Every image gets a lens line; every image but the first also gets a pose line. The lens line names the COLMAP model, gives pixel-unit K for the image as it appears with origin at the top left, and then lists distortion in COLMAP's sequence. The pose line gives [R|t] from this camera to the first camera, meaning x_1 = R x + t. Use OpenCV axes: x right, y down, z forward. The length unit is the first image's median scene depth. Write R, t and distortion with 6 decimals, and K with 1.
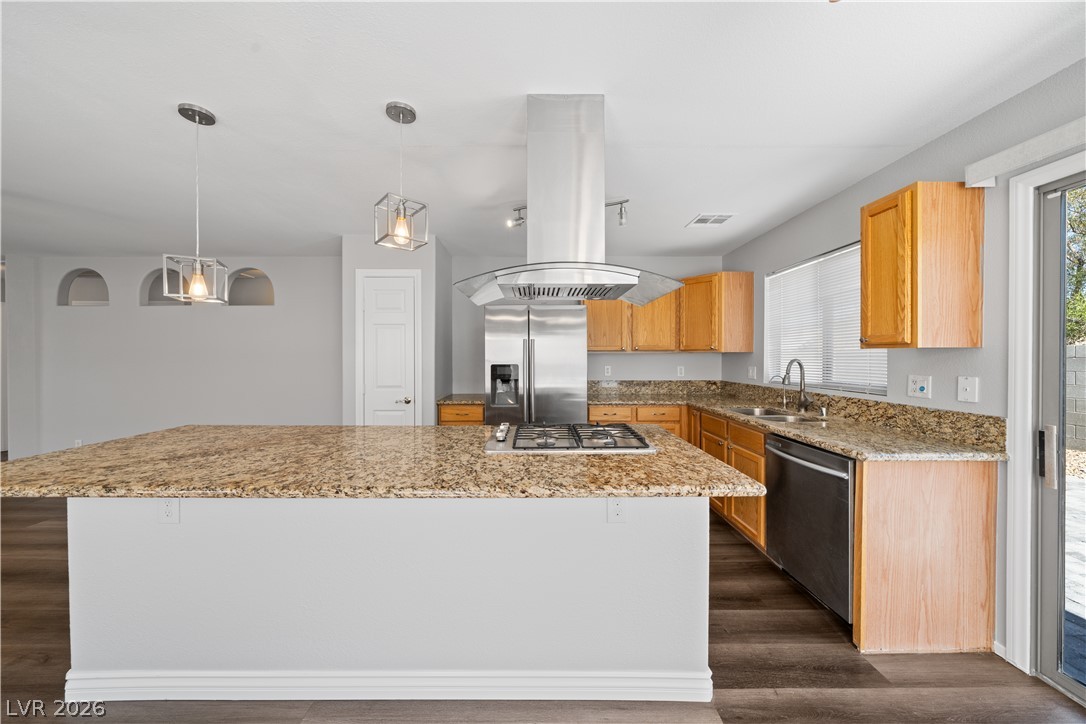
lens RADIAL K [[371.5, 0, 539.1], [0, 371.5, 358.0], [0, 0, 1]] dist [-0.006076, 0.000048]
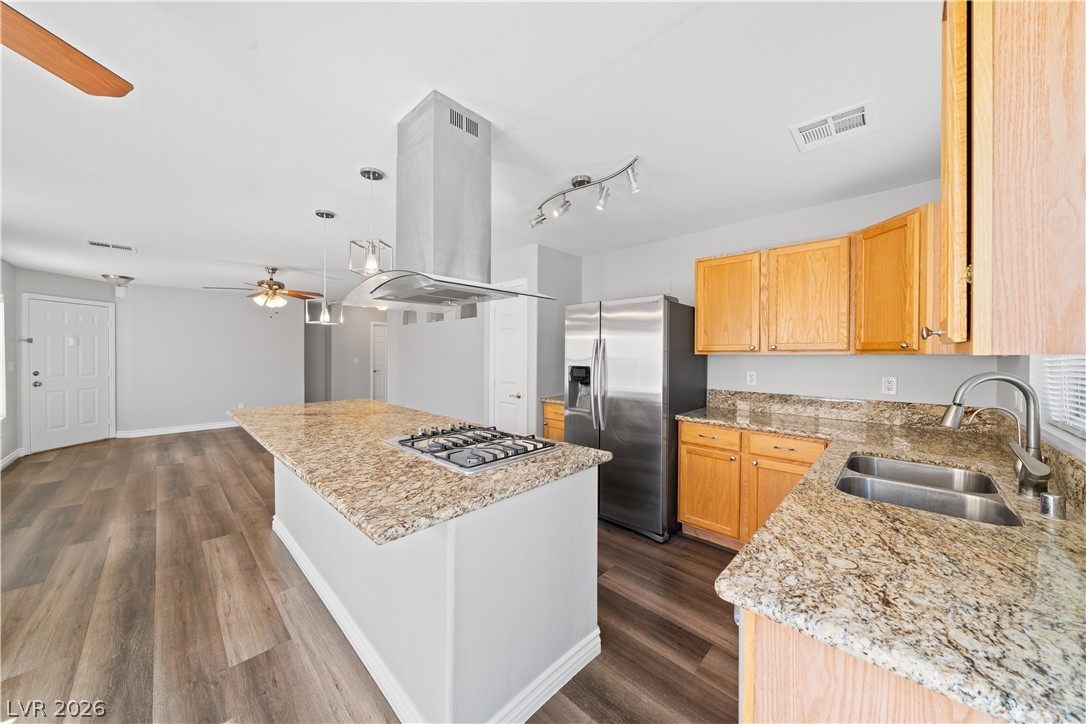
lens RADIAL K [[375.8, 0, 542.8], [0, 375.8, 354.1], [0, 0, 1]] dist [-0.001380, 0.000316]
pose [[0.715499, 0.006127, -0.698587, 0.865451], [-0.007274, 0.999973, 0.001321, -0.023208], [0.698576, 0.004137, 0.715524, 0.411371]]
